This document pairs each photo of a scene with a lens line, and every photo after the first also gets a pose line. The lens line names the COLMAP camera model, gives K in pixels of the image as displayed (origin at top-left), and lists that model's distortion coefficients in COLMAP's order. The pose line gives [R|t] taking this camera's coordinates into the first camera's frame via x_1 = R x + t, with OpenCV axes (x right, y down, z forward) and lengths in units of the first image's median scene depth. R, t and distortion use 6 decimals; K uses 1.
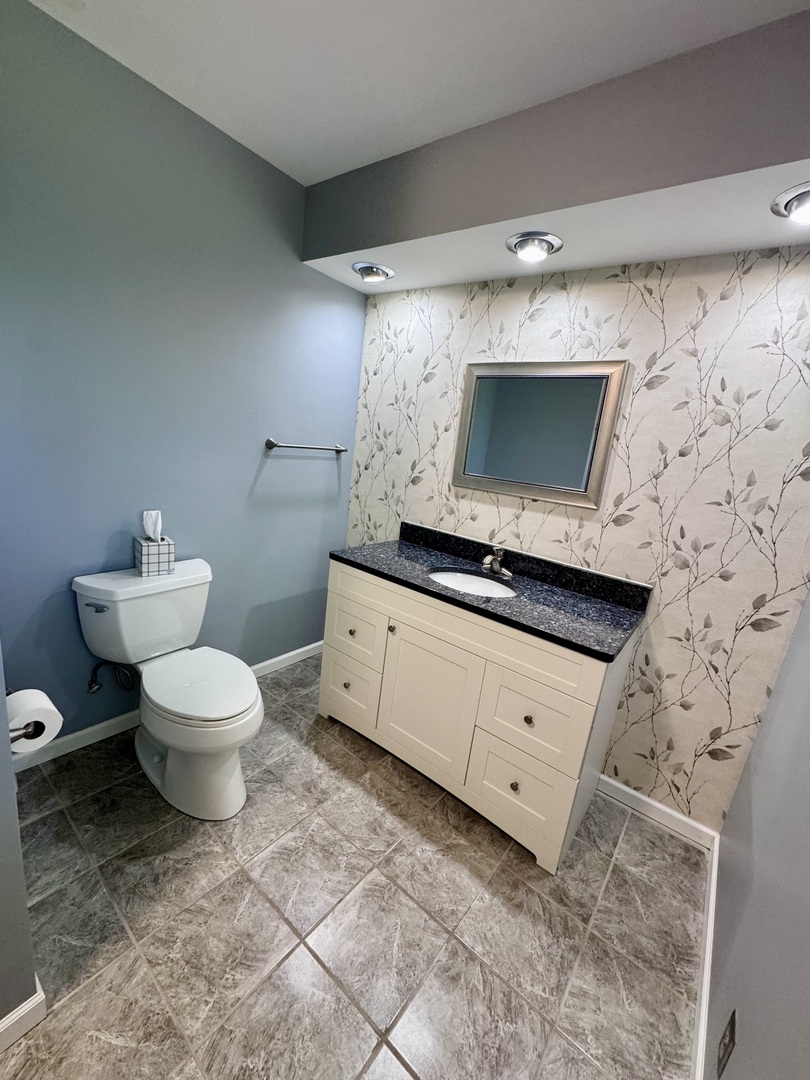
lens RADIAL K [[431.5, 0, 407.1], [0, 431.5, 540.9], [0, 0, 1]] dist [-0.003225, 0.000203]
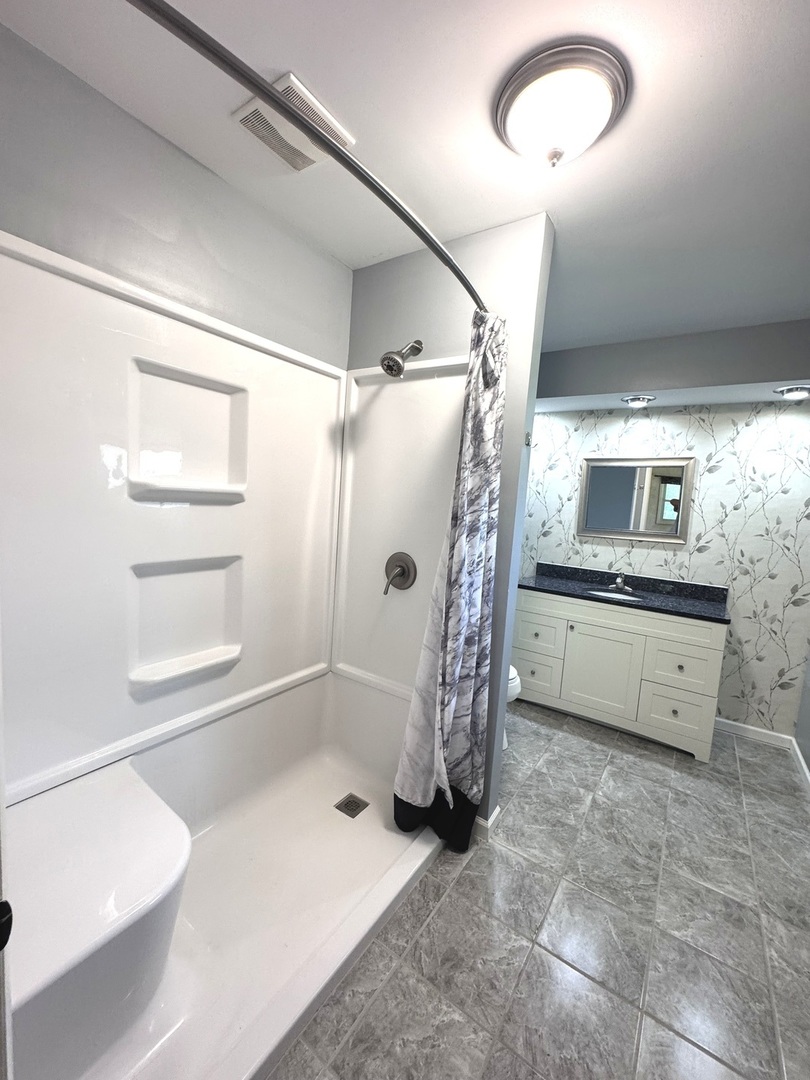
lens RADIAL K [[431.5, 0, 407.1], [0, 431.5, 540.9], [0, 0, 1]] dist [-0.003225, 0.000203]
pose [[0.996277, -0.062582, 0.059288, -0.745842], [0.069647, 0.989612, -0.125764, 0.051003], [-0.050801, 0.129425, 0.990287, -0.600812]]
